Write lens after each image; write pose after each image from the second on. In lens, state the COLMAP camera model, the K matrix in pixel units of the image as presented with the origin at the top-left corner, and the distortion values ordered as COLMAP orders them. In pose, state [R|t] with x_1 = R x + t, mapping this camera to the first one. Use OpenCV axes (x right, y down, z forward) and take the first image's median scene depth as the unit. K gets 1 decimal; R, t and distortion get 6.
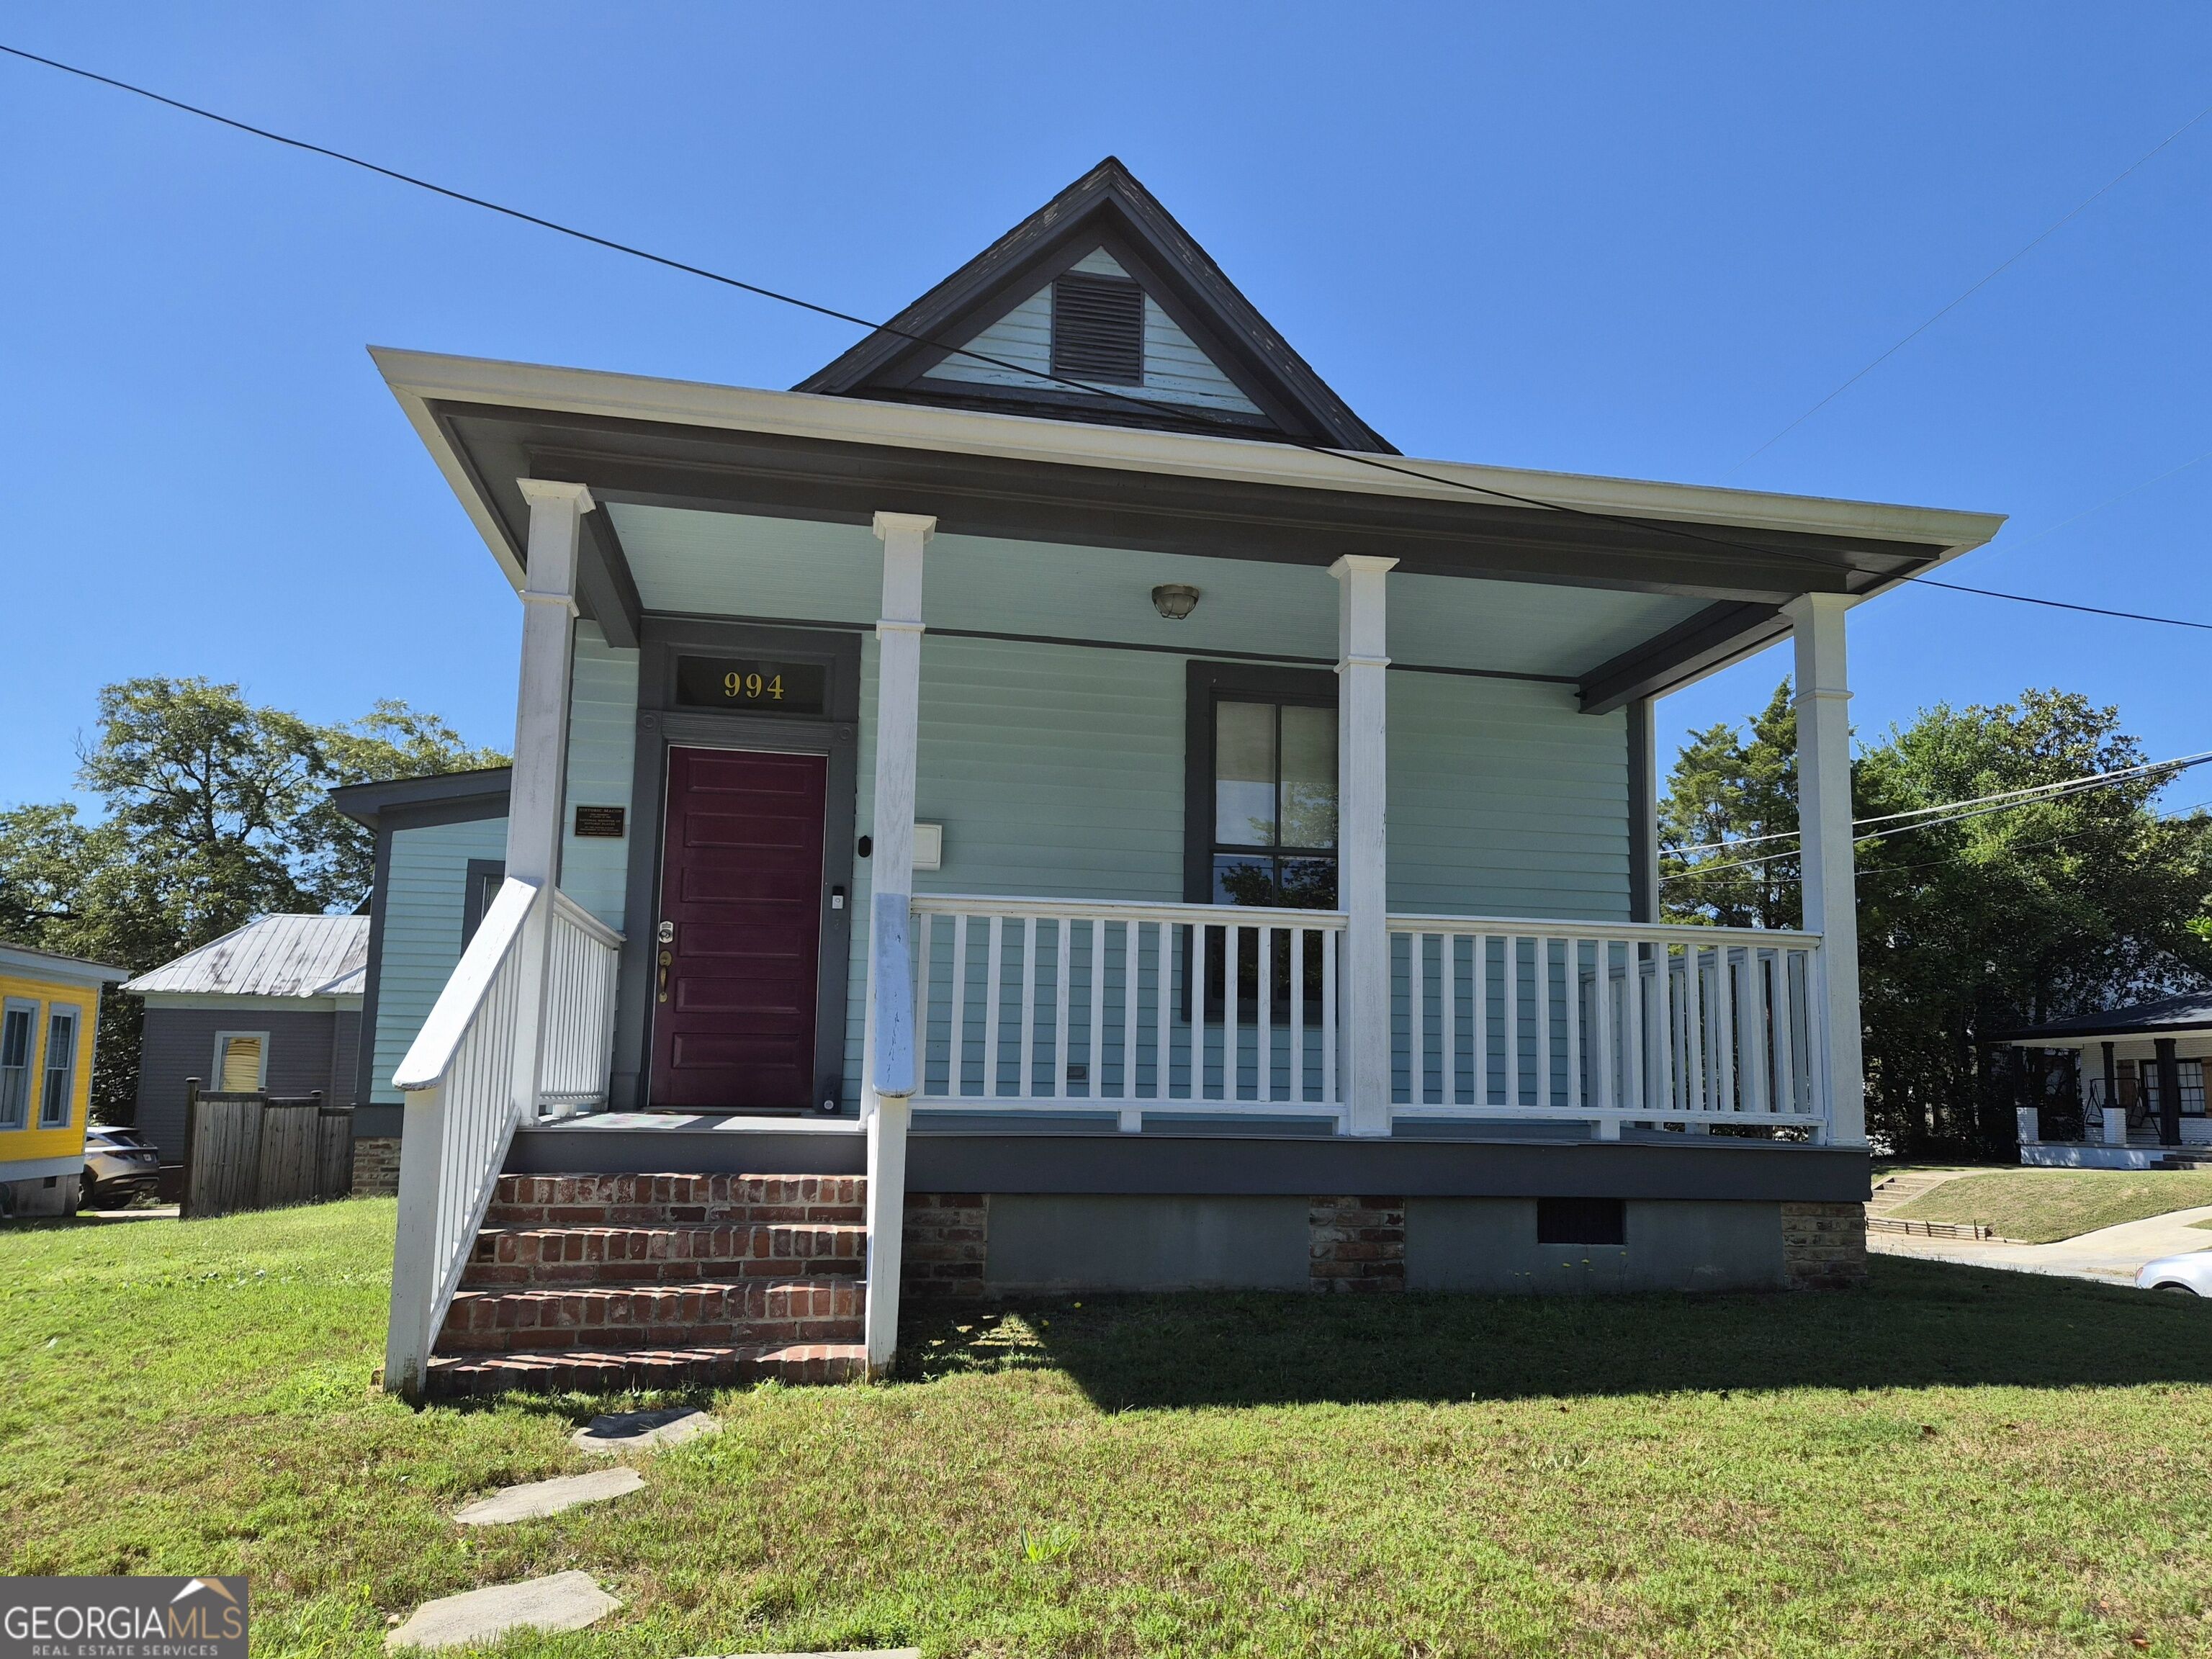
lens RADIAL K [[1231.2, 0, 1191.4], [0, 1231.2, 884.8], [0, 0, 1]] dist [0.028323, 0.001805]
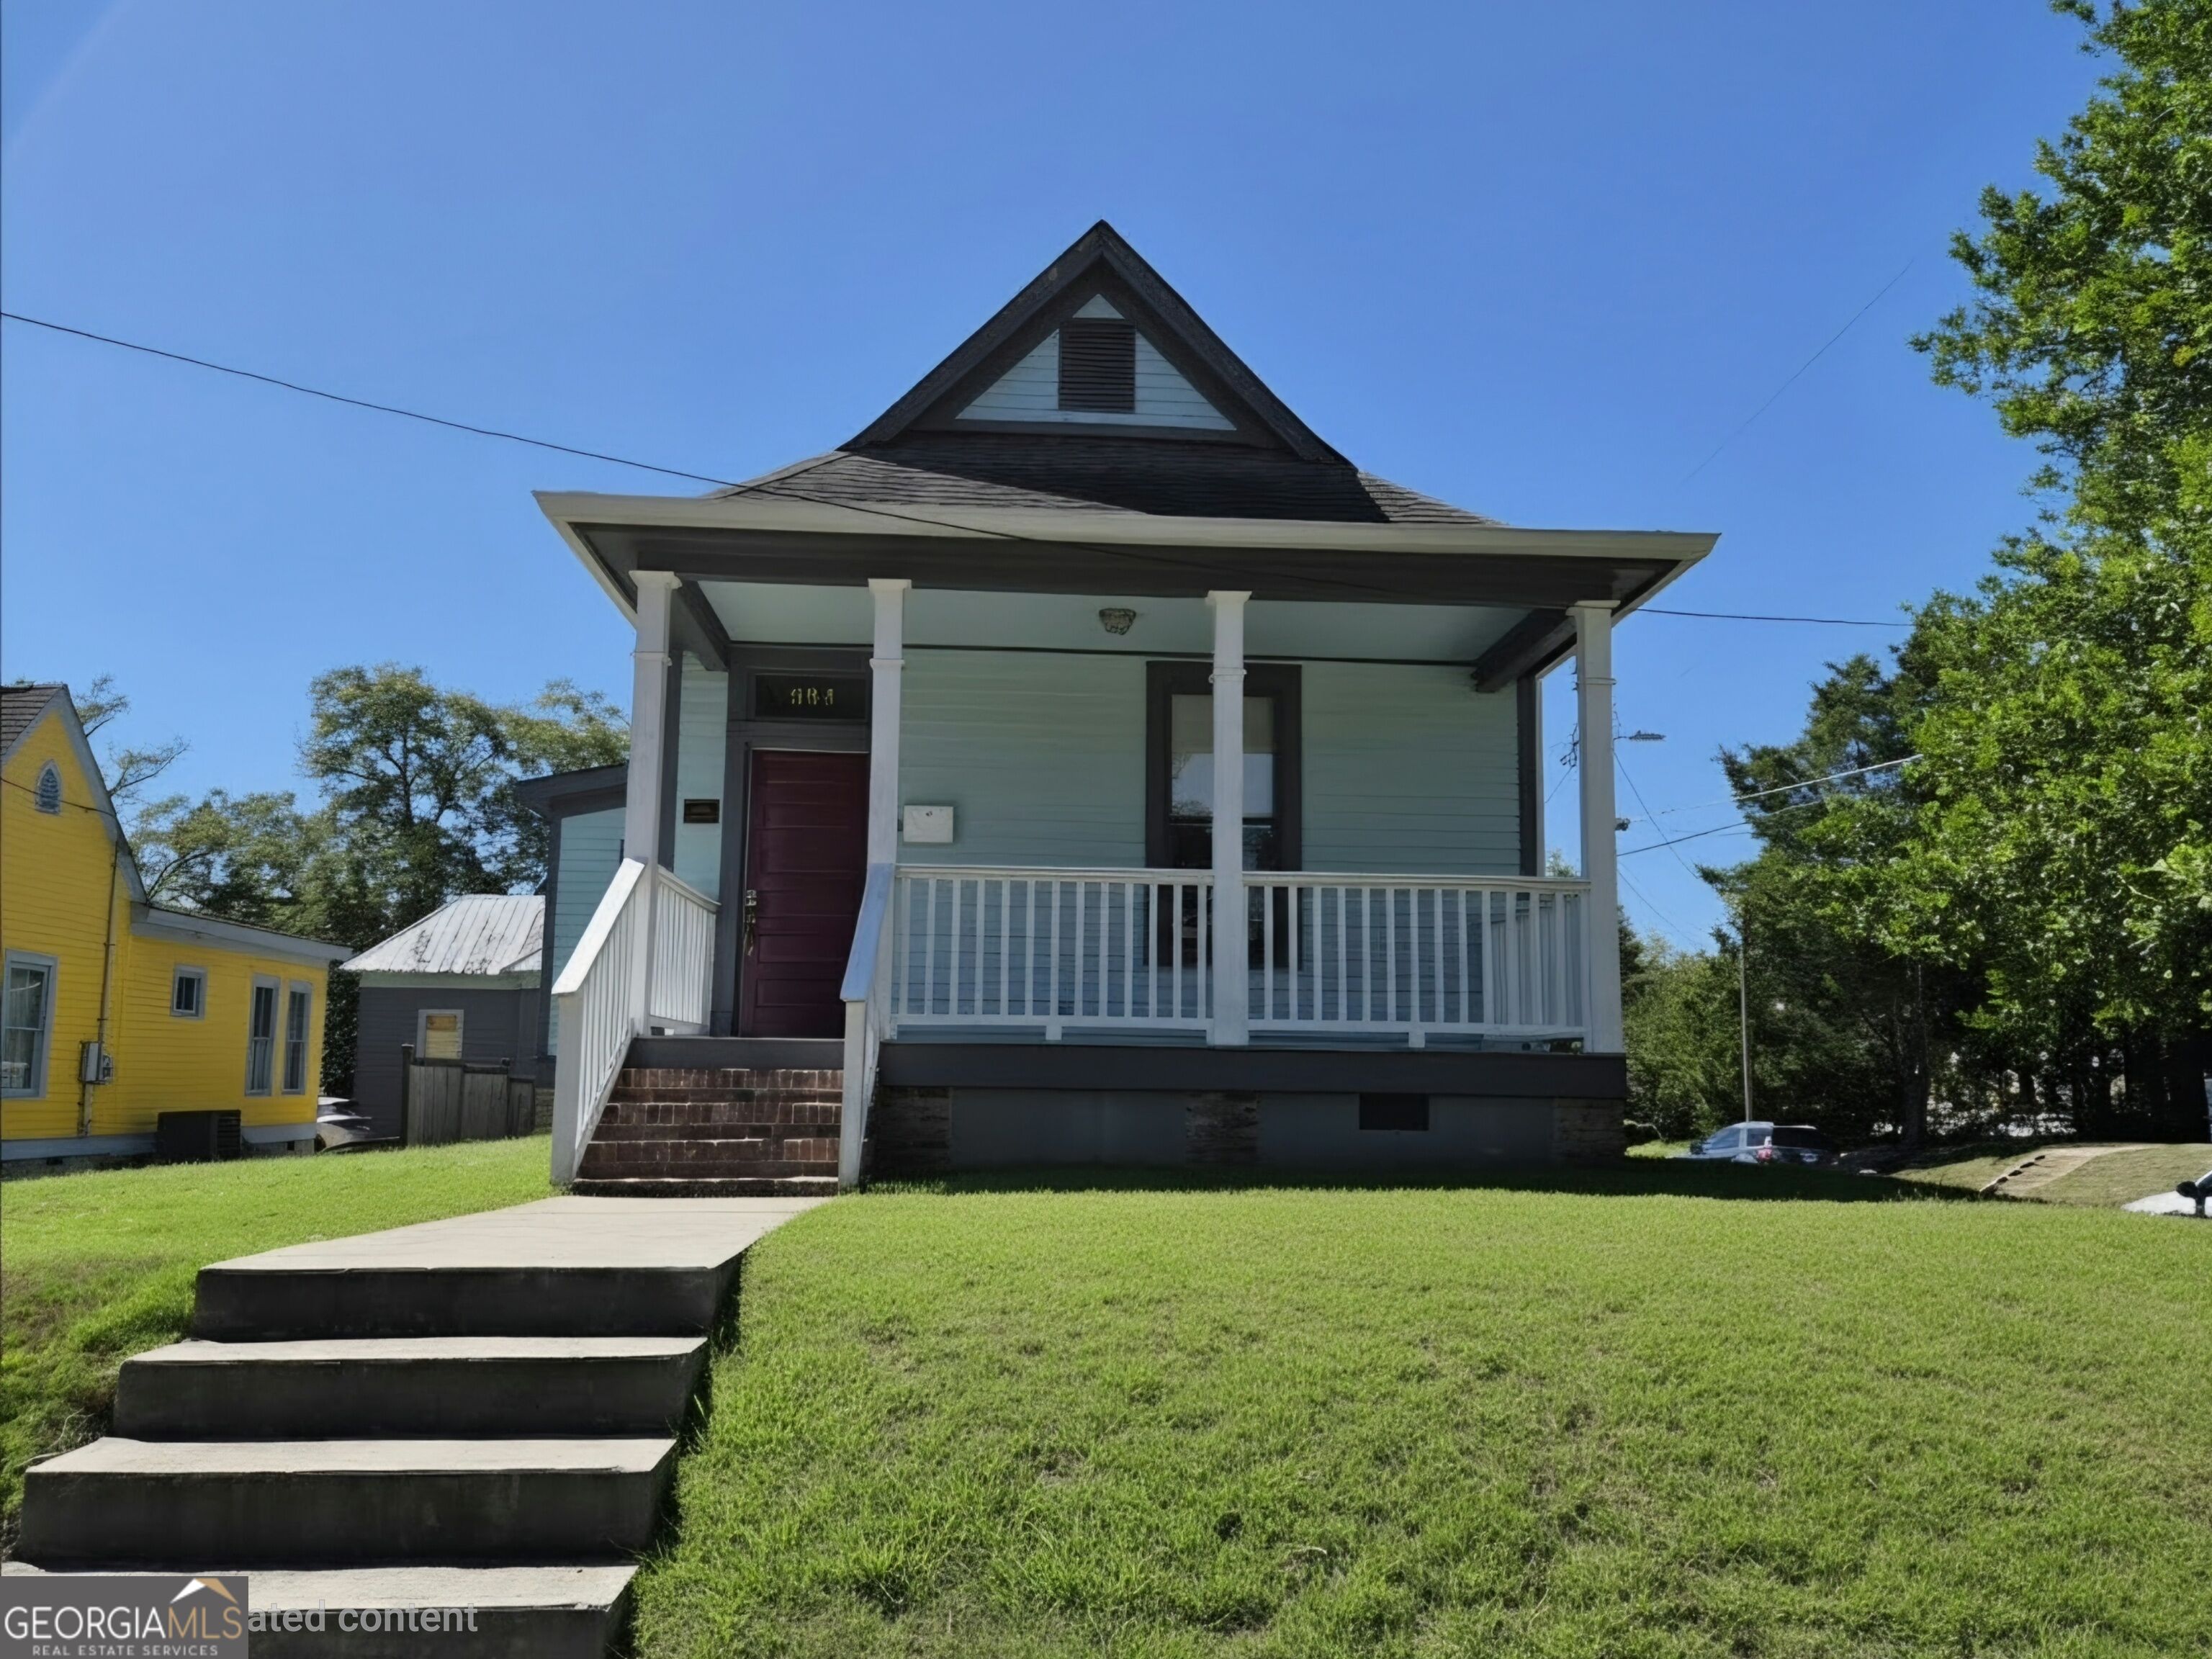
lens RADIAL K [[1476.1, 0, 1101.3], [0, 1476.1, 815.5], [0, 0, 1]] dist [0.037886, -0.003146]
pose [[0.974294, -0.029420, -0.223352, 0.251696], [0.024772, 0.999415, -0.023584, -0.001357], [0.223916, 0.017445, 0.974452, -0.369150]]
